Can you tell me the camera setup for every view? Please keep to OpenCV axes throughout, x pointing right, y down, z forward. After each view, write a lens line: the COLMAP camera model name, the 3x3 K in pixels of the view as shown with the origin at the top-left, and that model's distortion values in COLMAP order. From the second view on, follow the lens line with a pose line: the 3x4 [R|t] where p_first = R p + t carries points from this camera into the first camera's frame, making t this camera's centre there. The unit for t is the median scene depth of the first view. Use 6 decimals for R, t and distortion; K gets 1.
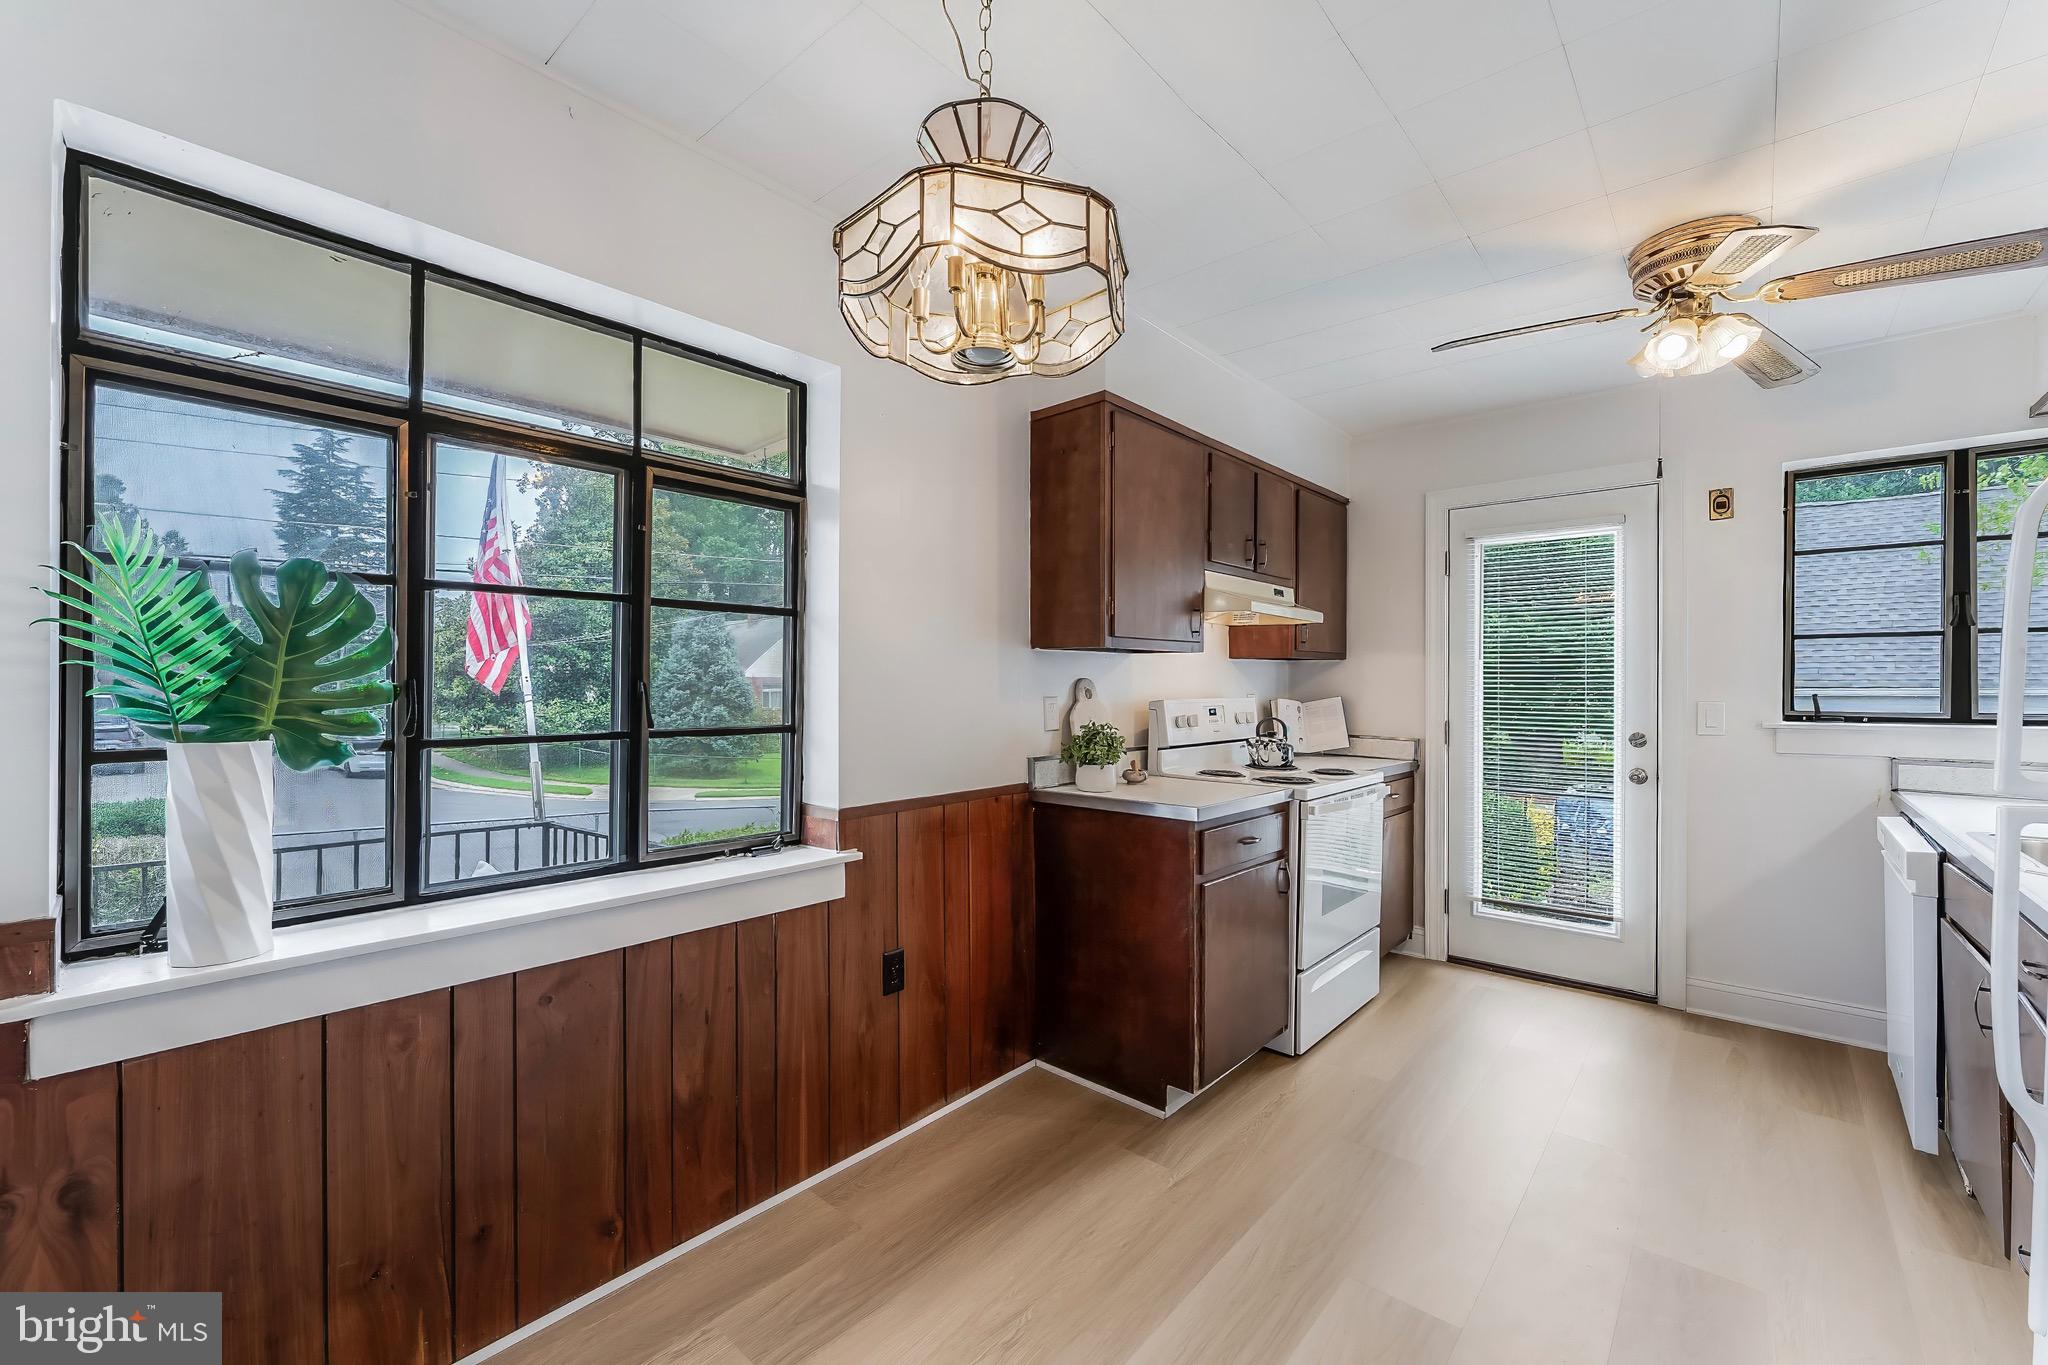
lens RADIAL K [[848.7, 0, 1017.0], [0, 848.7, 683.7], [0, 0, 1]] dist [-0.002029, -0.000426]
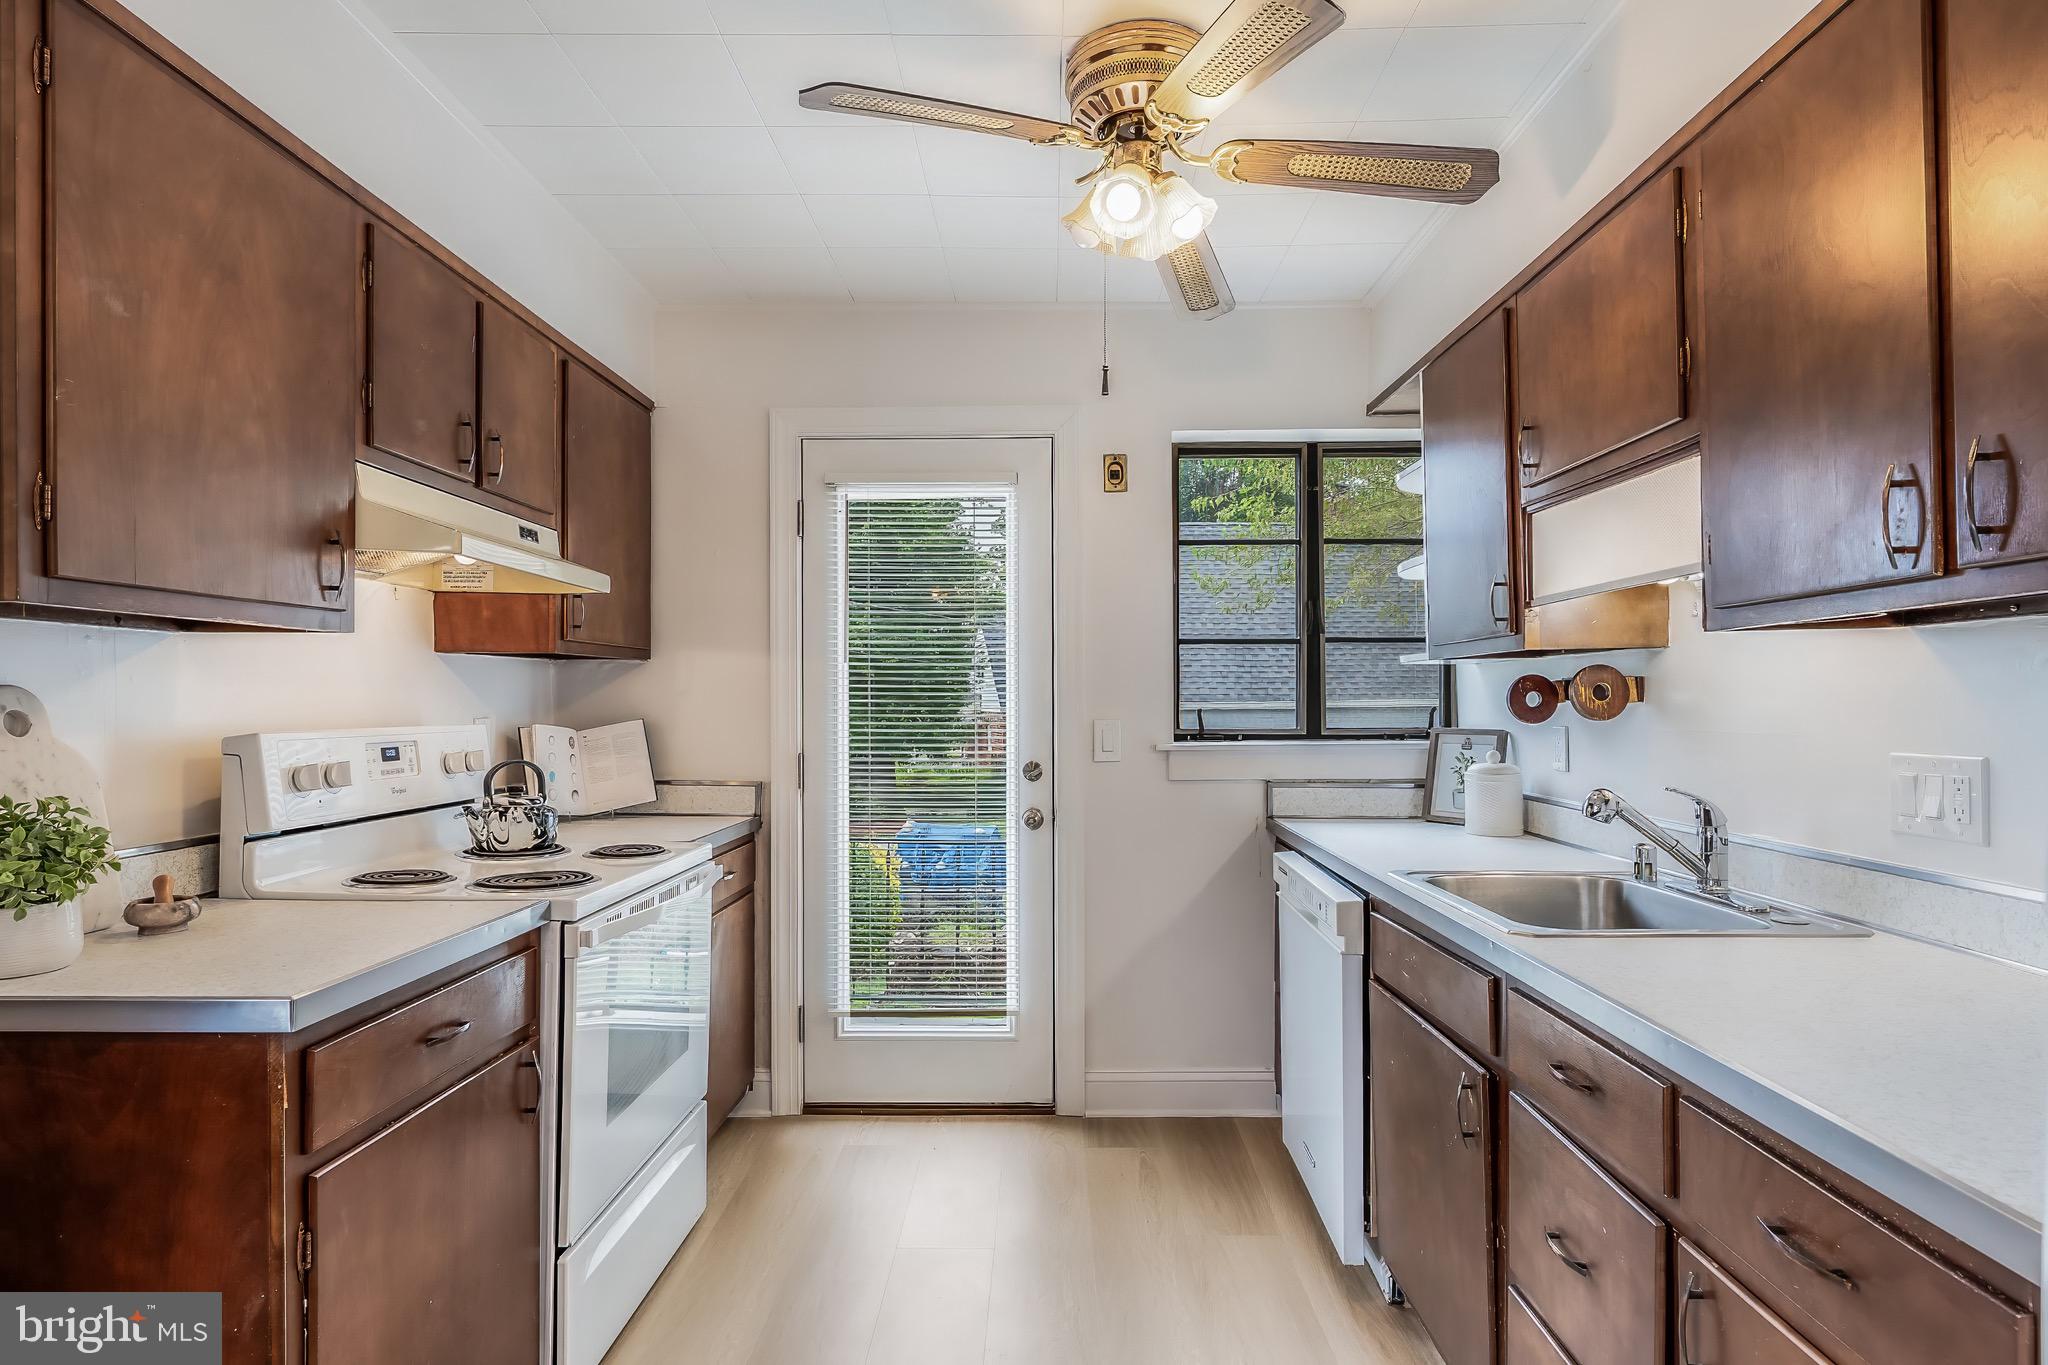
lens RADIAL K [[1094.7, 0, 1056.4], [0, 1094.7, 700.6], [0, 0, 1]] dist [0.000673, -0.000290]
pose [[0.750345, -0.004112, 0.661033, 0.104144], [0.003084, 0.999992, 0.002720, 0.000639], [-0.661039, -0.000003, 0.750351, 0.260555]]
